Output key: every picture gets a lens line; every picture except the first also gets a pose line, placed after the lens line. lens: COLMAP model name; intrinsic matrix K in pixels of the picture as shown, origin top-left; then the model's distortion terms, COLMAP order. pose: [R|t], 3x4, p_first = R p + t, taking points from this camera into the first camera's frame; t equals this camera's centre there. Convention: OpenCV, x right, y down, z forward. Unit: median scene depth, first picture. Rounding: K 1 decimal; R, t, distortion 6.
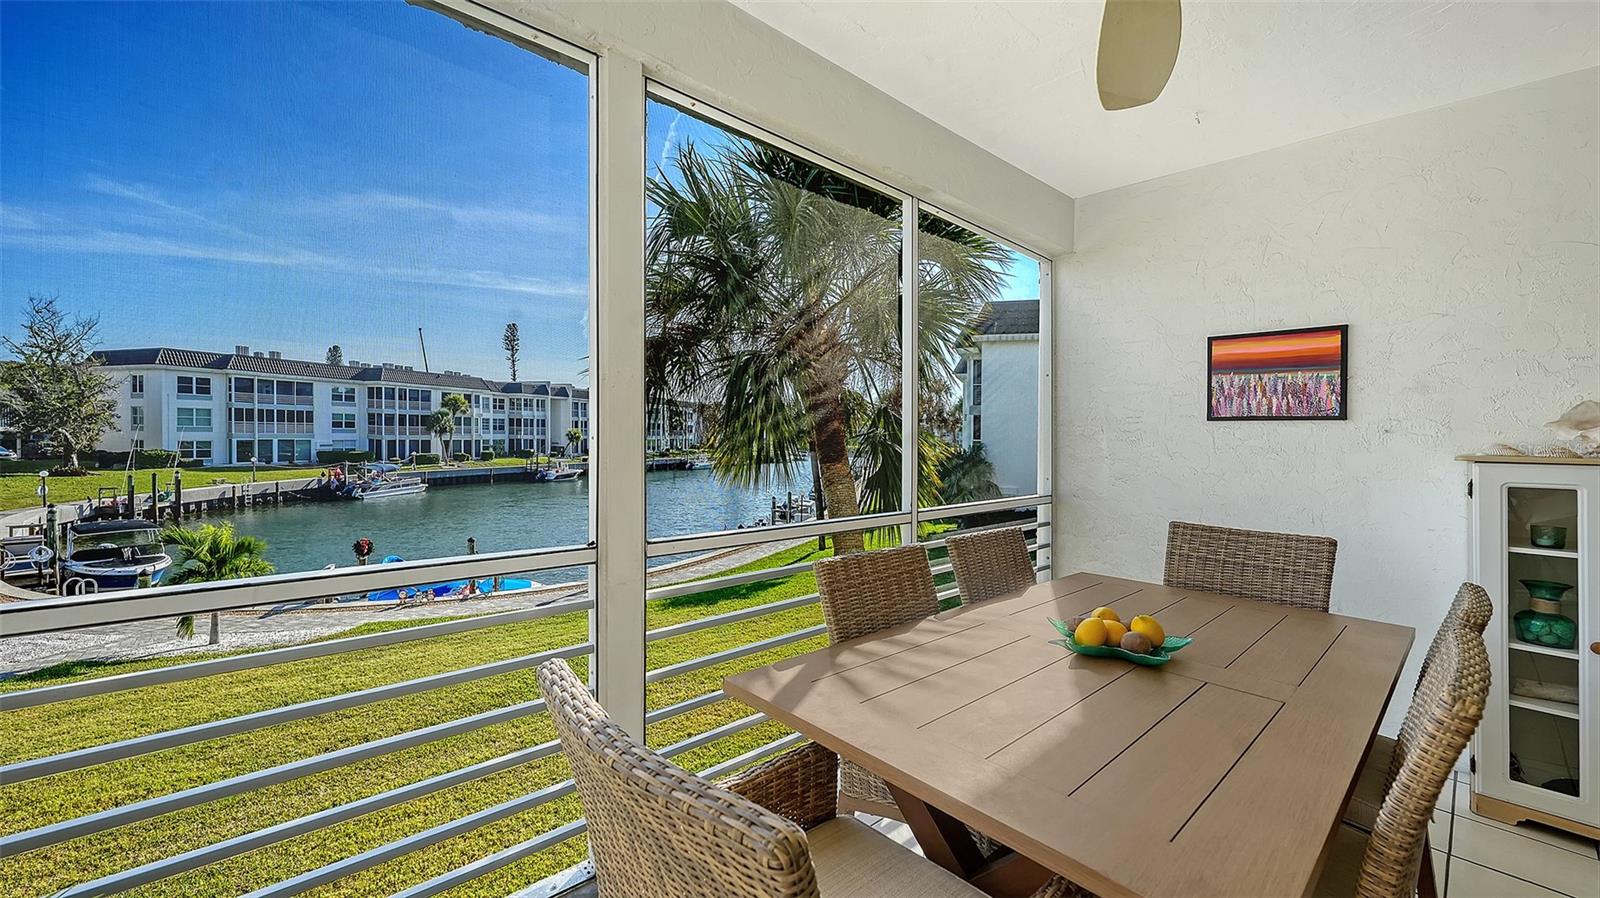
lens RADIAL K [[633.6, 0, 812.4], [0, 633.6, 446.7], [0, 0, 1]] dist [0.006503, 0.000019]
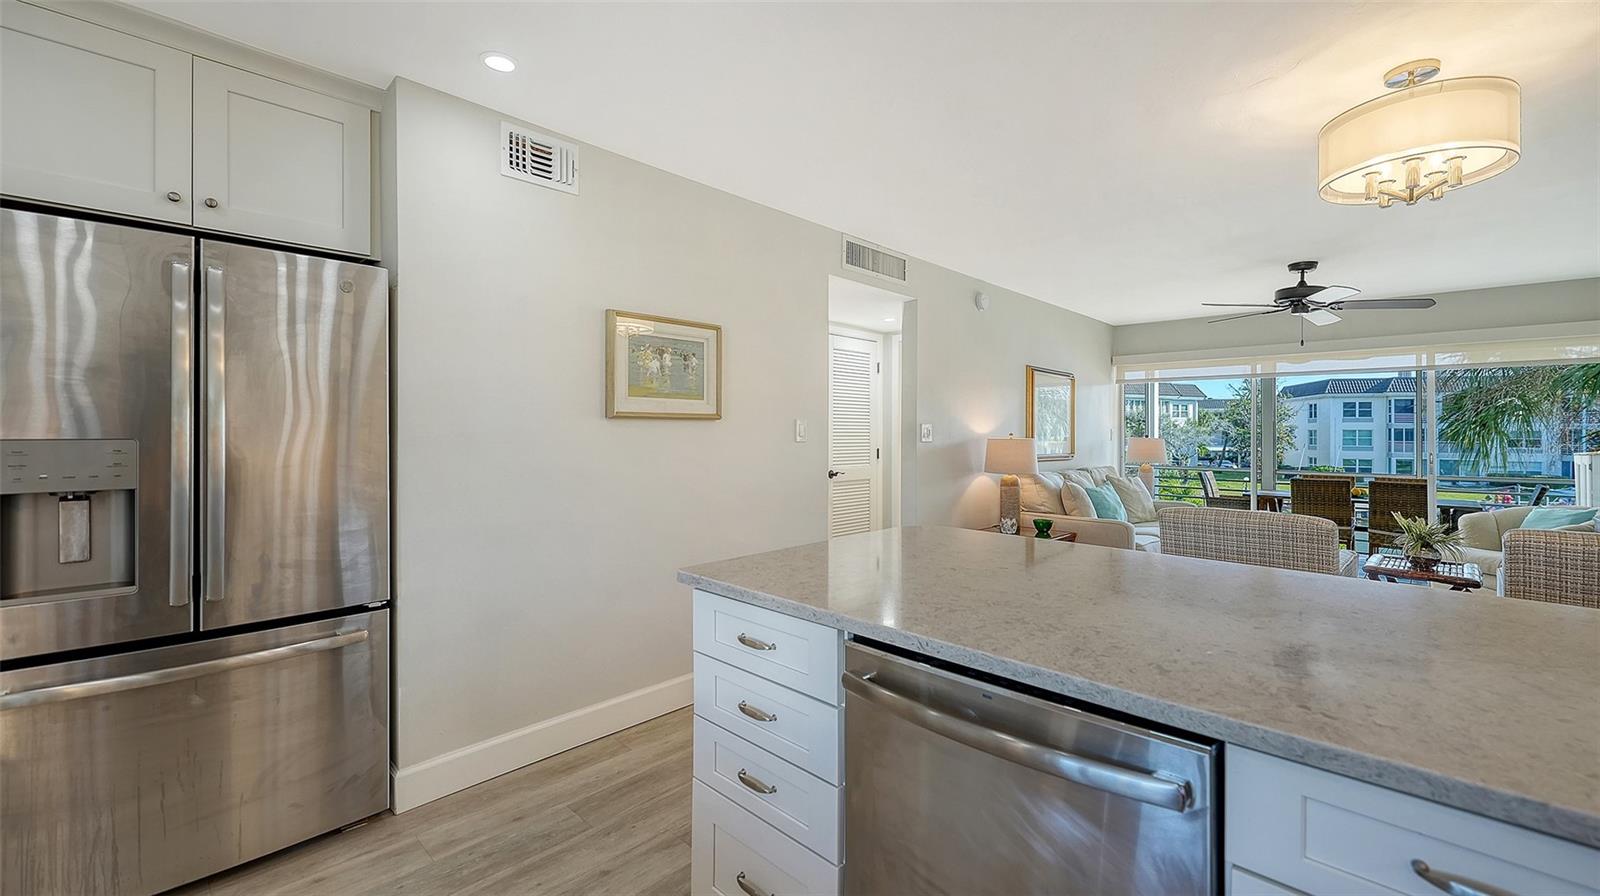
lens RADIAL K [[633.6, 0, 780.5], [0, 633.6, 430.3], [0, 0, 1]] dist [0.006503, 0.000019]
pose [[0.043025, -0.027147, -0.998705, 0.116140], [-0.030055, 0.999143, -0.028454, 0.003351], [0.998622, 0.031240, 0.042172, -0.070044]]
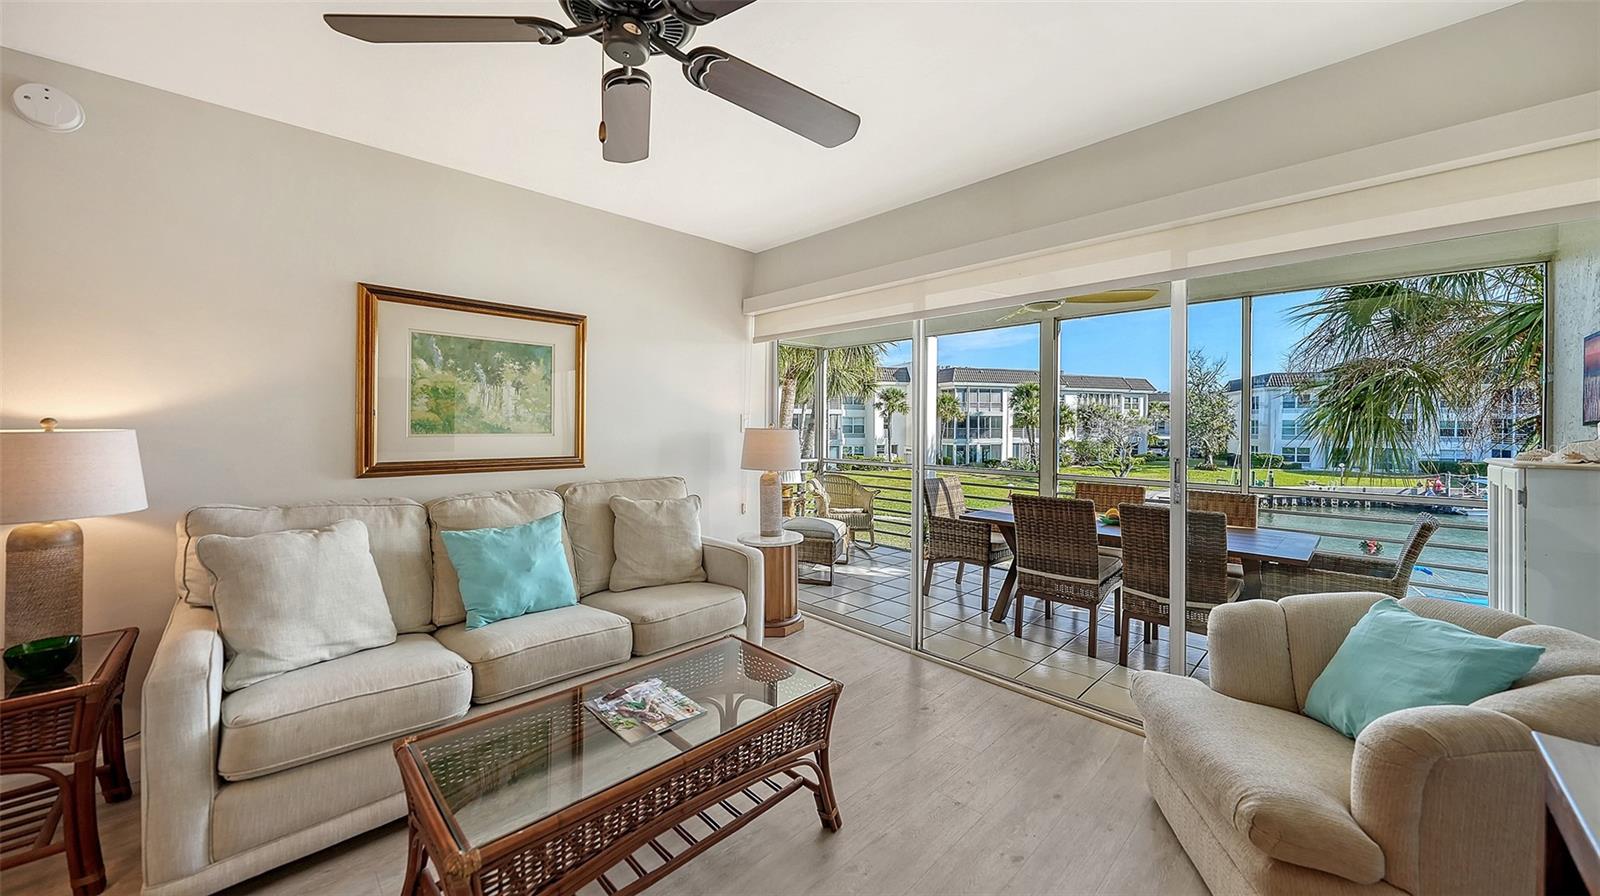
lens RADIAL K [[565.7, 0, 769.3], [0, 565.7, 438.9], [0, 0, 1]] dist [0.000746, -0.001298]
pose [[0.020175, 0.003434, -0.999791, 0.073599], [-0.028626, 0.999586, 0.002856, -0.000015], [0.999387, 0.028562, 0.020265, -0.011634]]
